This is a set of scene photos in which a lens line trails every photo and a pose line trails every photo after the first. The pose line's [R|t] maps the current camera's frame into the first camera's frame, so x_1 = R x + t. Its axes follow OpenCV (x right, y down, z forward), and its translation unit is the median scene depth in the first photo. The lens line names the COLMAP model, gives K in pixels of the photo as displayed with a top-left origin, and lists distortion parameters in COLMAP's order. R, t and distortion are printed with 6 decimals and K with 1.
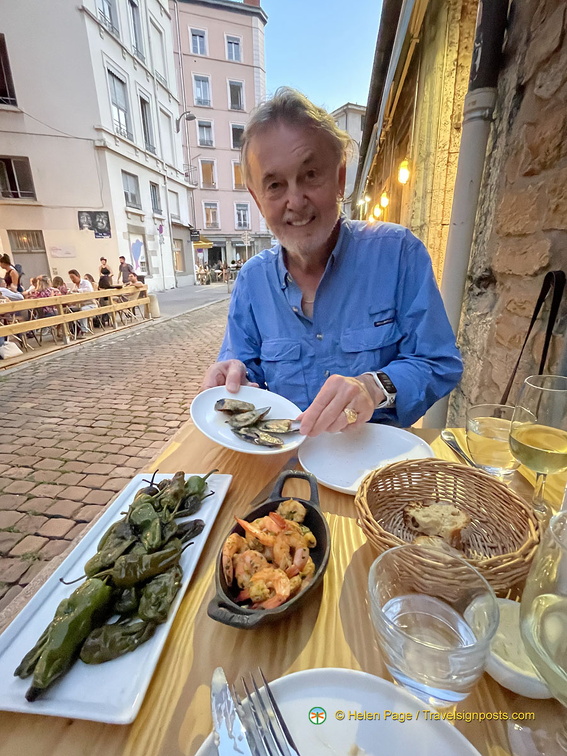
lens RADIAL K [[357.5, 0, 279.6], [0, 357.5, 378.5], [0, 0, 1]] dist [-0.009808, 0.000307]
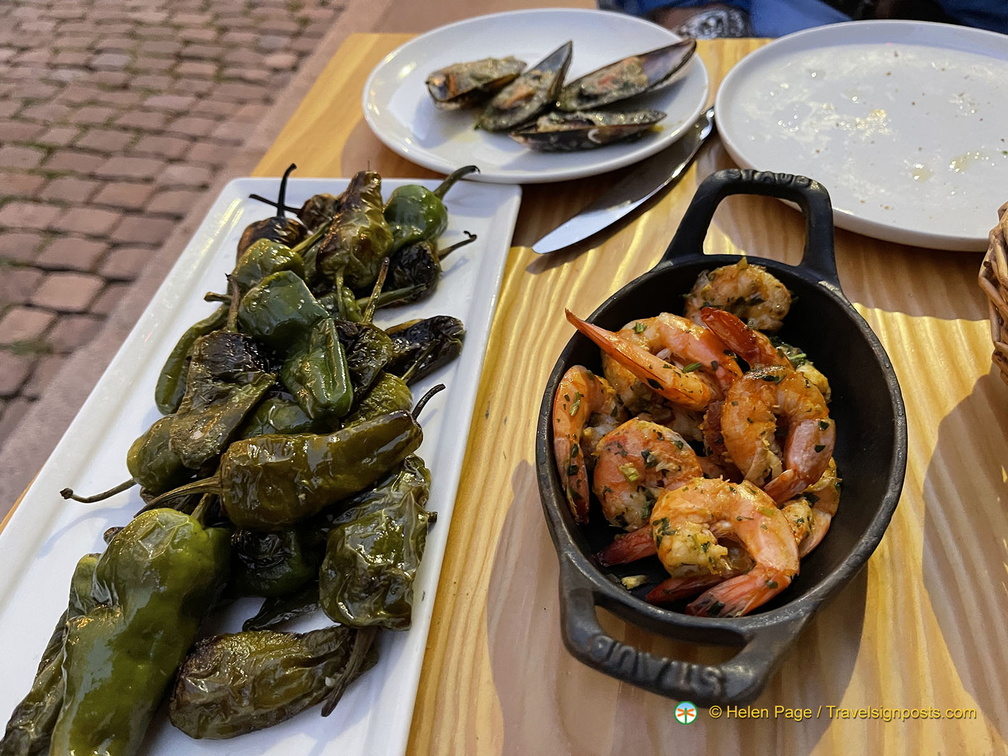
lens RADIAL K [[763.4, 0, 506.5], [0, 763.4, 373.9], [0, 0, 1]] dist [0.002052, -0.011493]
pose [[0.999888, 0.010341, -0.010820, -0.172273], [-0.003769, 0.873600, 0.486630, 0.105226], [0.014484, -0.486534, 0.873541, 0.383132]]
